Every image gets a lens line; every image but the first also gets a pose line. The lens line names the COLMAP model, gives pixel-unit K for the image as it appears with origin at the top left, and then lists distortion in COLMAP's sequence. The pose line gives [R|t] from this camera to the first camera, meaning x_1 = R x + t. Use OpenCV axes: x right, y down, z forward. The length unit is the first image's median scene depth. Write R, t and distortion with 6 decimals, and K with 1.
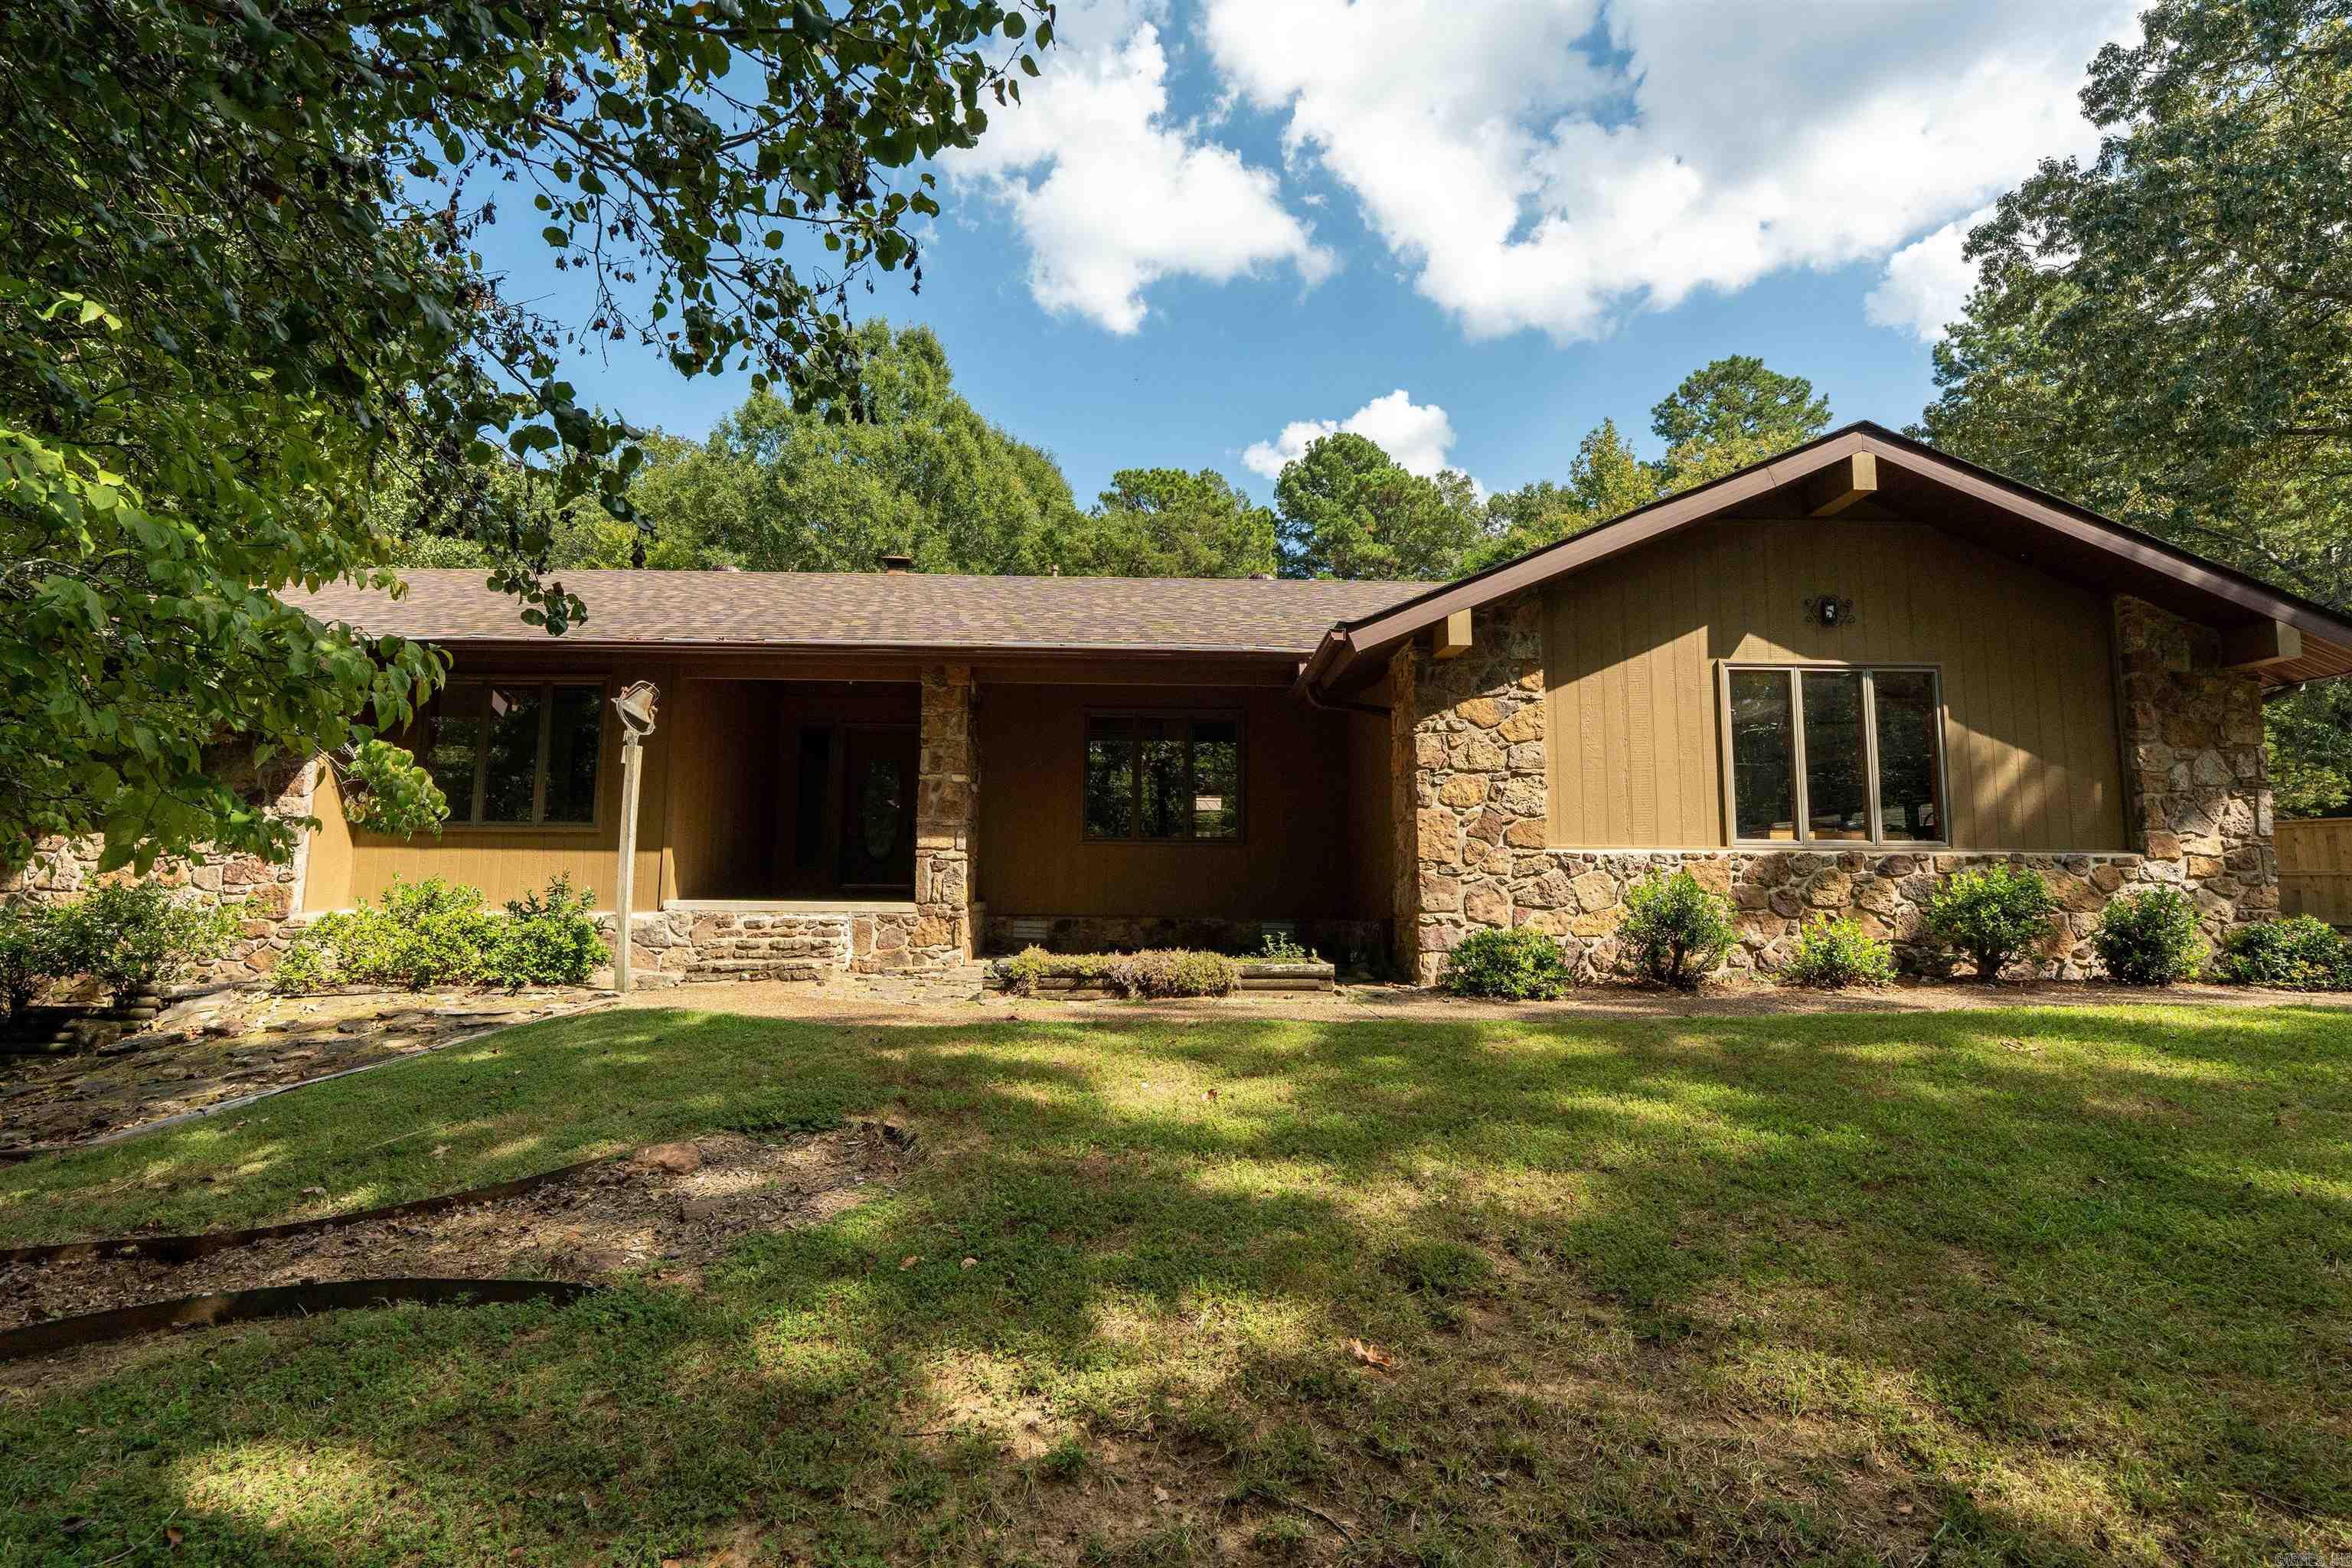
lens RADIAL K [[1064.4, 0, 1165.0], [0, 1064.4, 790.4], [0, 0, 1]] dist [0.000213, 0.000541]
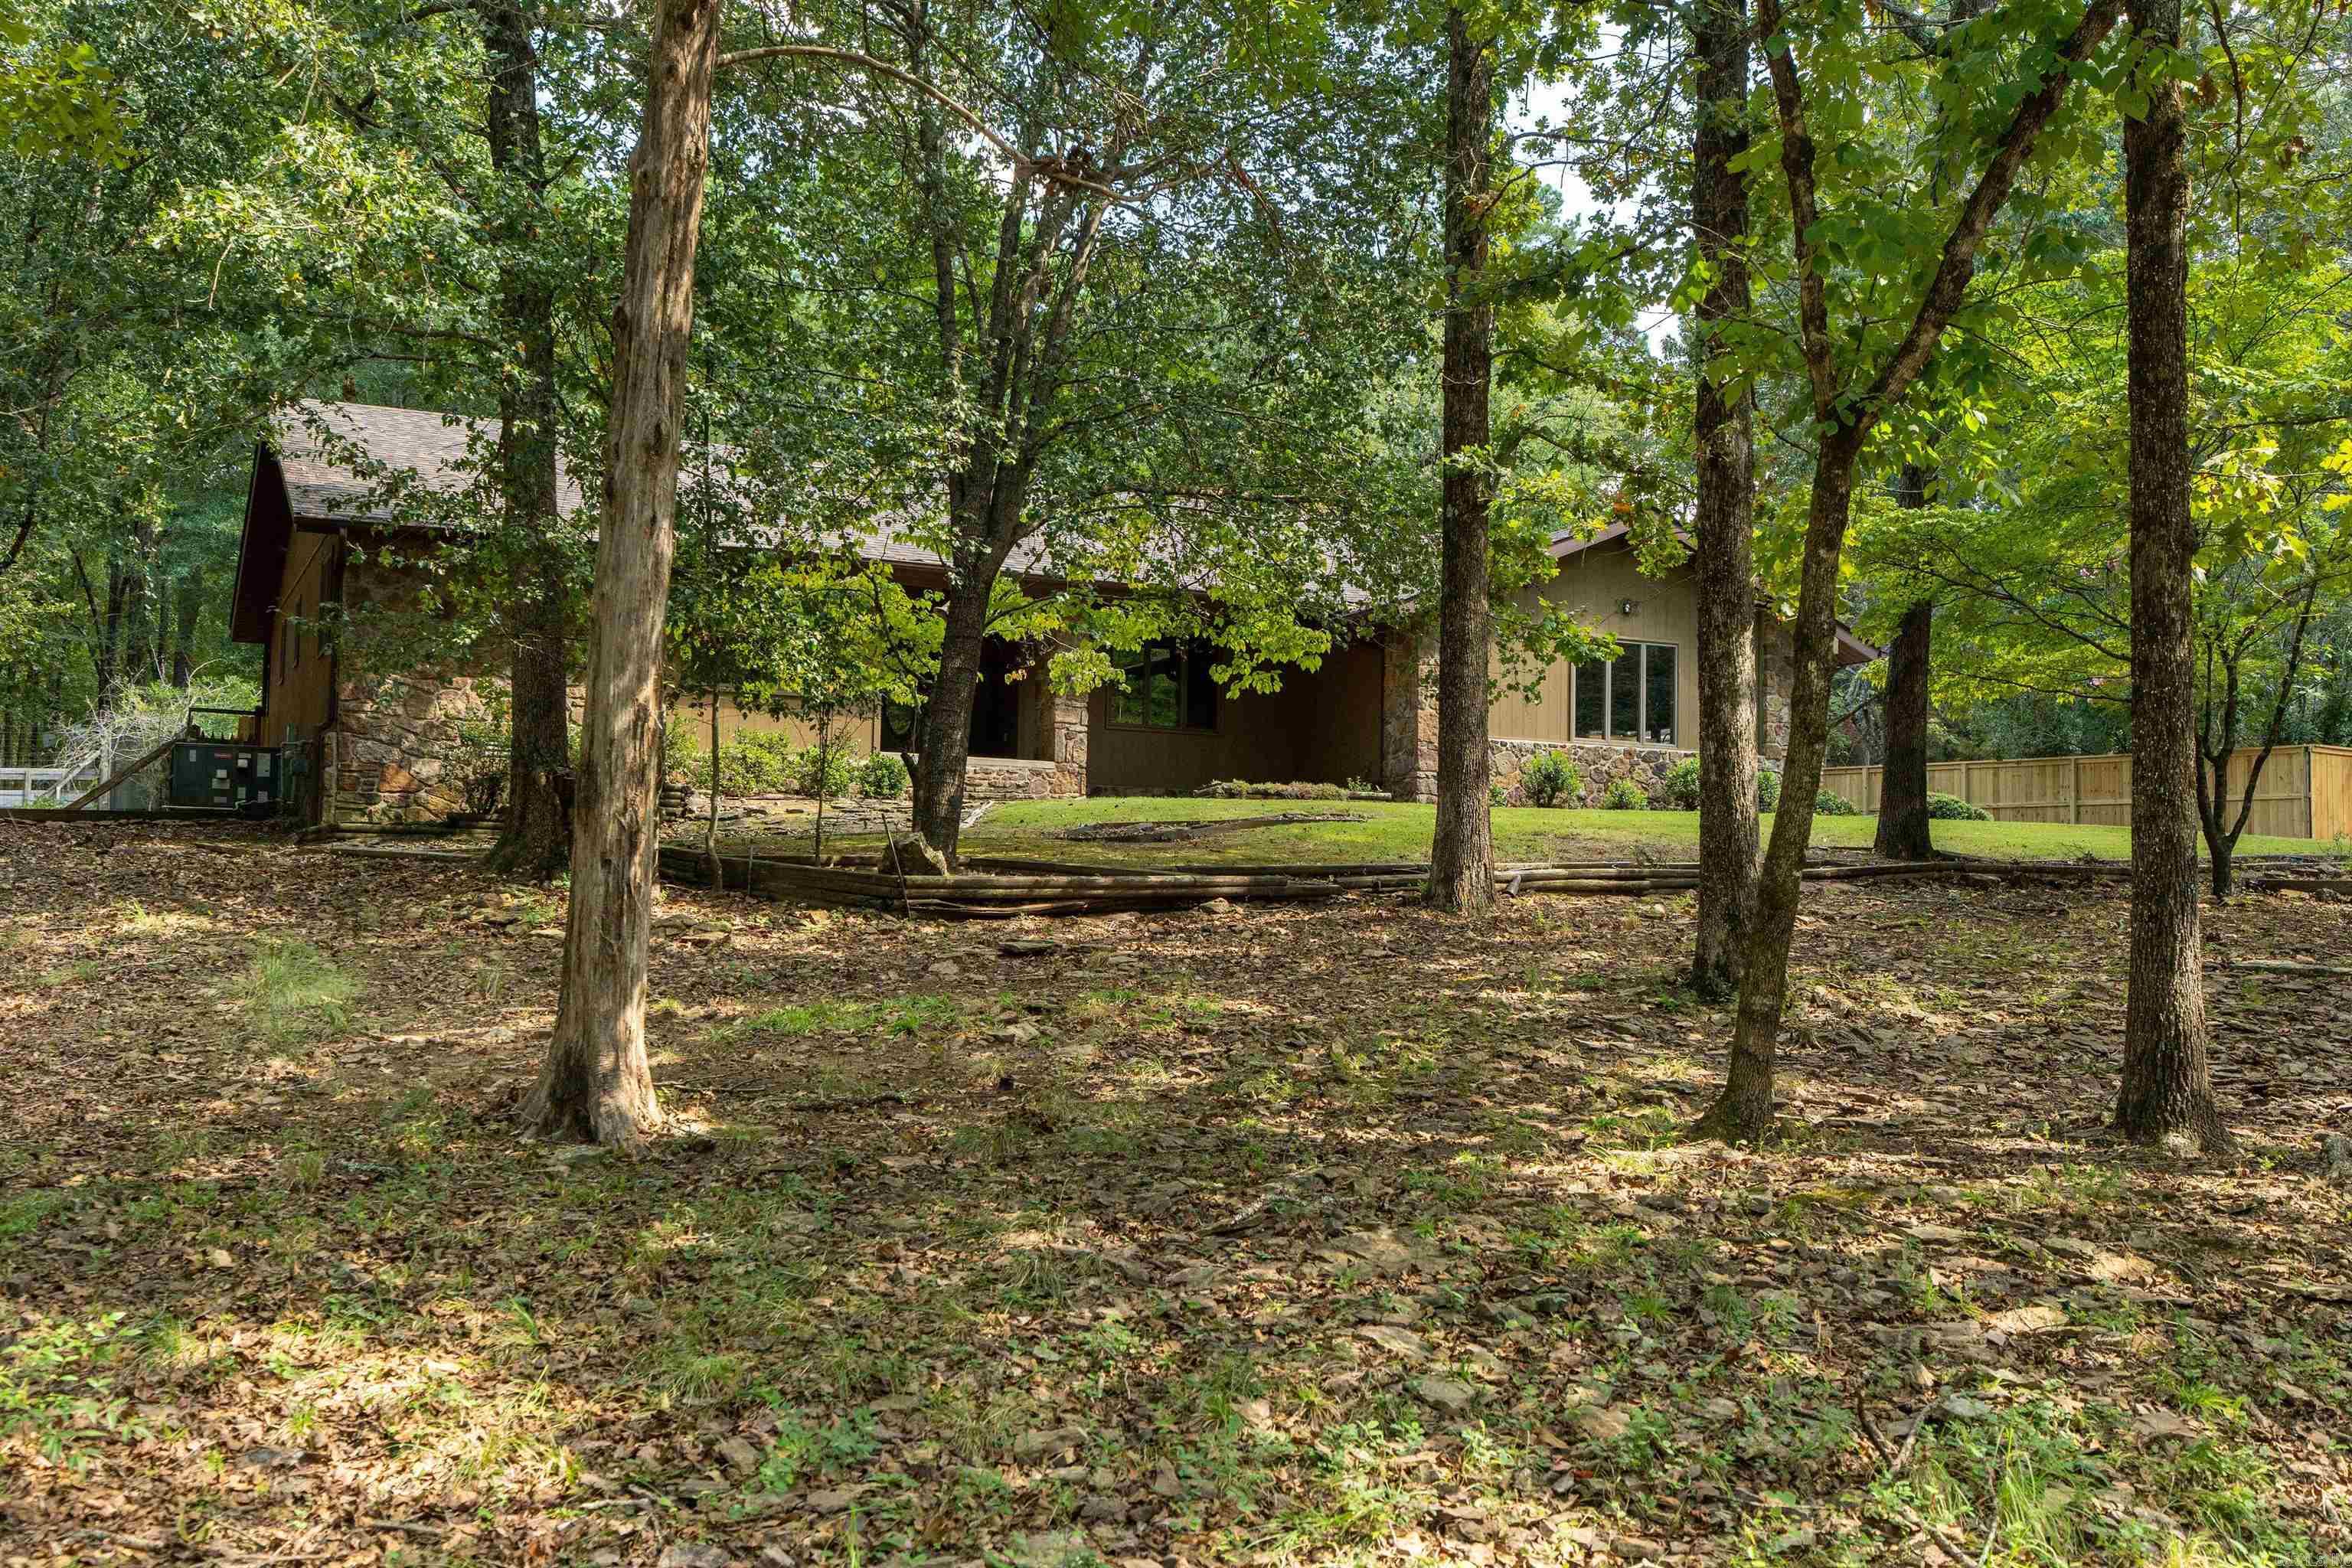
lens RADIAL K [[2324.5, 0, 1167.5], [0, 2324.5, 783.8], [0, 0, 1]] dist [0.018486, 0.003452]
pose [[0.947928, 0.037257, 0.316297, -1.407523], [-0.057902, 0.996743, 0.056123, -0.061080], [-0.313176, -0.071515, 0.946999, -2.609721]]
